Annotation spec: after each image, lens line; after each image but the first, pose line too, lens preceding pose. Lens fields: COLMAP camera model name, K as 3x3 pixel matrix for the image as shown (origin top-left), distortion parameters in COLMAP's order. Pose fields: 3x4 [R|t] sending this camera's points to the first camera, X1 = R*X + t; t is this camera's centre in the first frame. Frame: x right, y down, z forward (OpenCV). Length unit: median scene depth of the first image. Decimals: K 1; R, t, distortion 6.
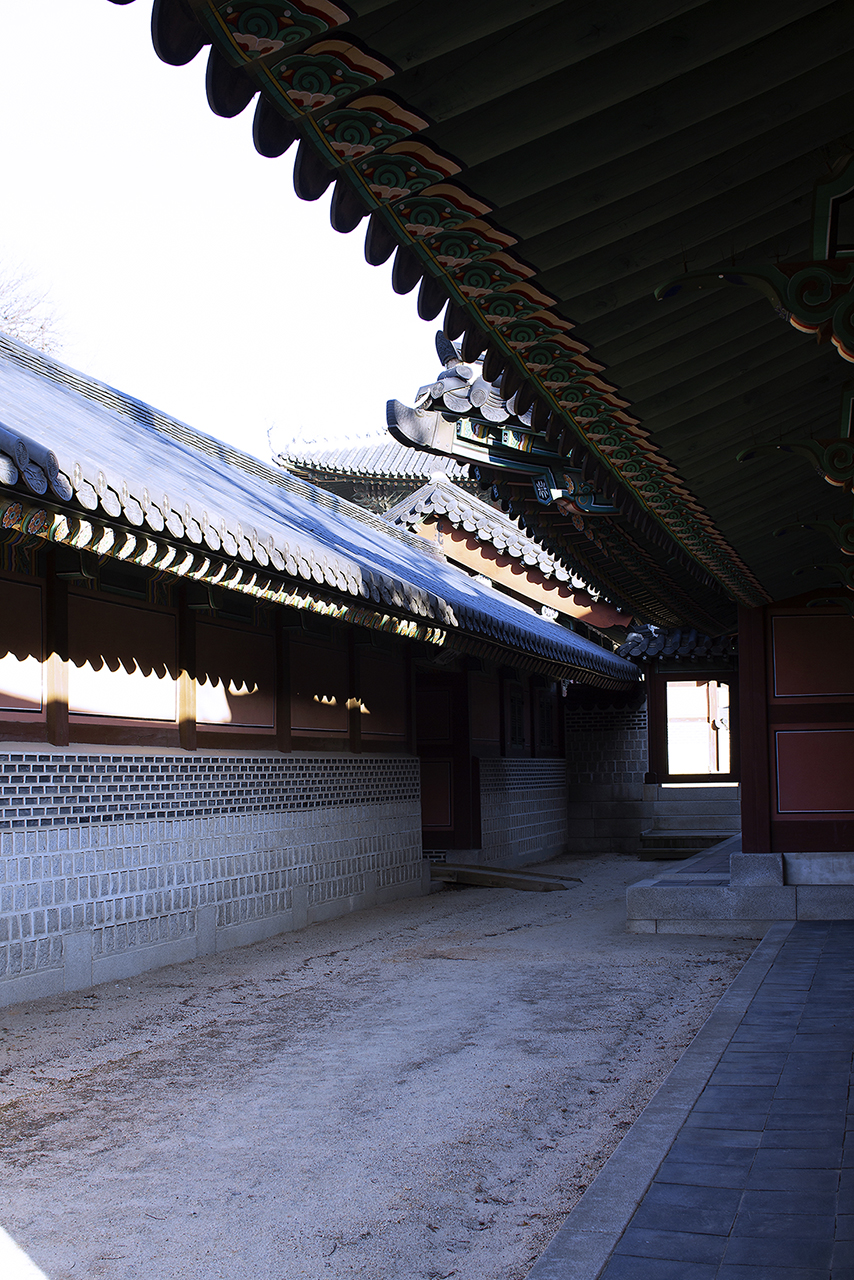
lens RADIAL K [[1730.2, 0, 427.0], [0, 1730.2, 640.0], [0, 0, 1]] dist [-0.027400, -0.010946]
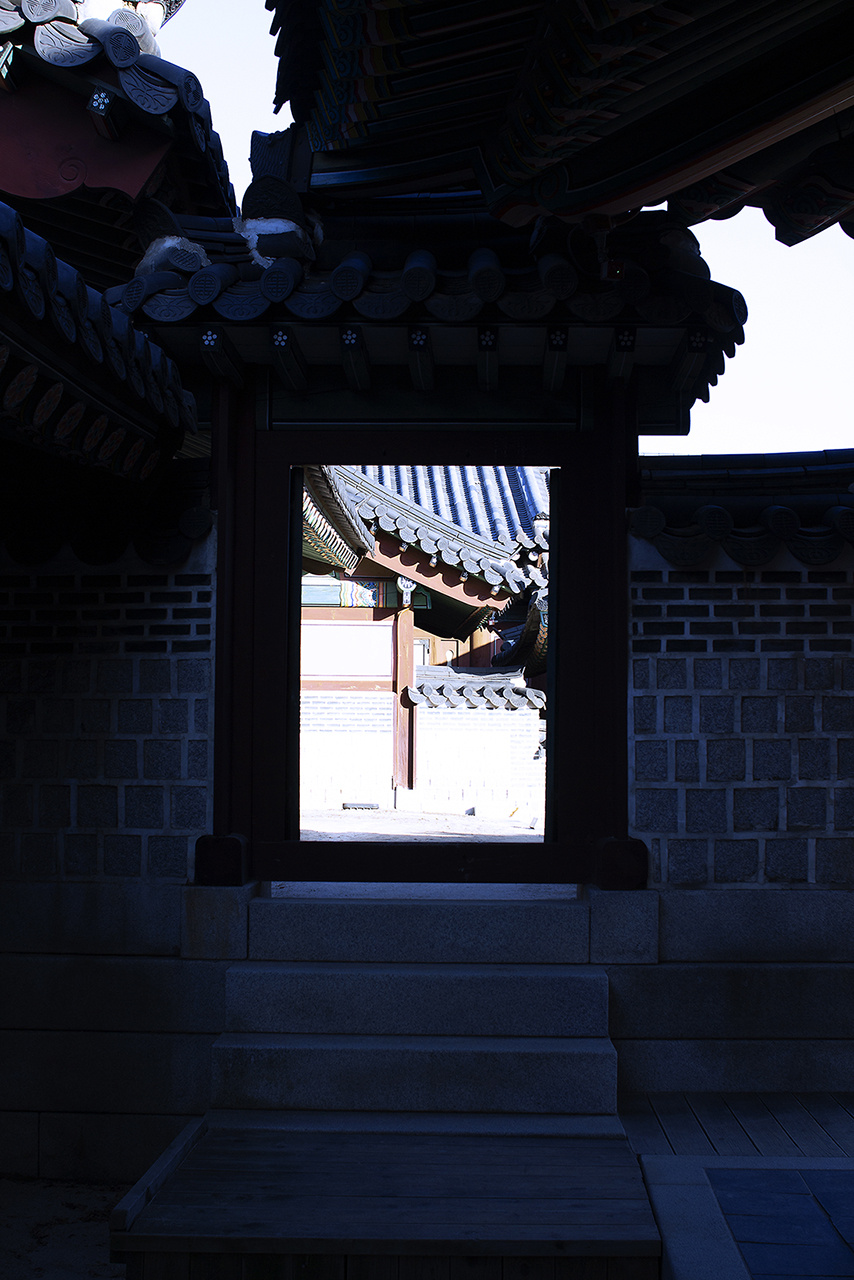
lens RADIAL K [[1730.2, 0, 427.0], [0, 1730.2, 640.0], [0, 0, 1]] dist [-0.027400, -0.010946]
pose [[0.977948, 0.032793, 0.206260, 0.106959], [-0.032087, 0.999462, -0.006771, 0.050588], [-0.206371, 0.000003, 0.978474, 0.761459]]
